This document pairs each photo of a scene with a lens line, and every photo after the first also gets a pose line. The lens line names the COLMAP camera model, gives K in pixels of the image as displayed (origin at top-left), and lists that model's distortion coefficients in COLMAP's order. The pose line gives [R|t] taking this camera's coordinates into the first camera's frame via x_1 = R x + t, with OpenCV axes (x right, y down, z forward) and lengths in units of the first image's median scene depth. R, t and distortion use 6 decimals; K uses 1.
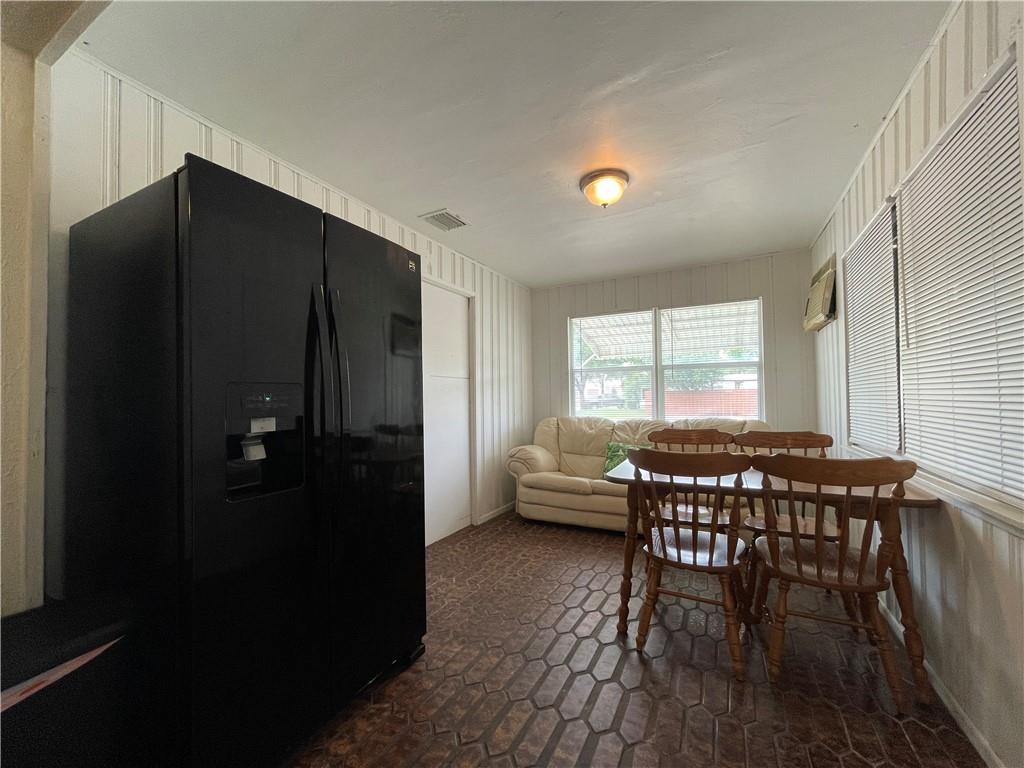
lens RADIAL K [[416.1, 0, 510.0], [0, 416.1, 386.8], [0, 0, 1]] dist [-0.002388, 0.000483]
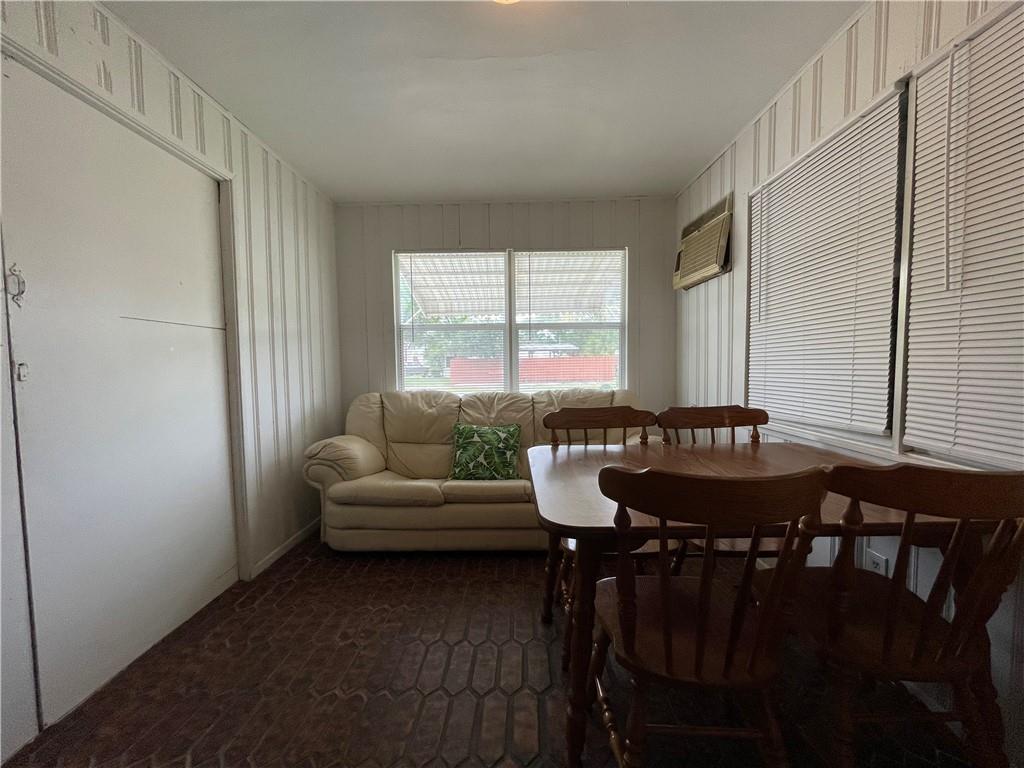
lens RADIAL K [[416.1, 0, 510.0], [0, 416.1, 386.8], [0, 0, 1]] dist [-0.002388, 0.000483]
pose [[0.890874, -0.024503, 0.453588, -0.011783], [-0.009799, 0.997275, 0.073118, 0.012414], [-0.454144, -0.069584, 0.888207, 0.322925]]
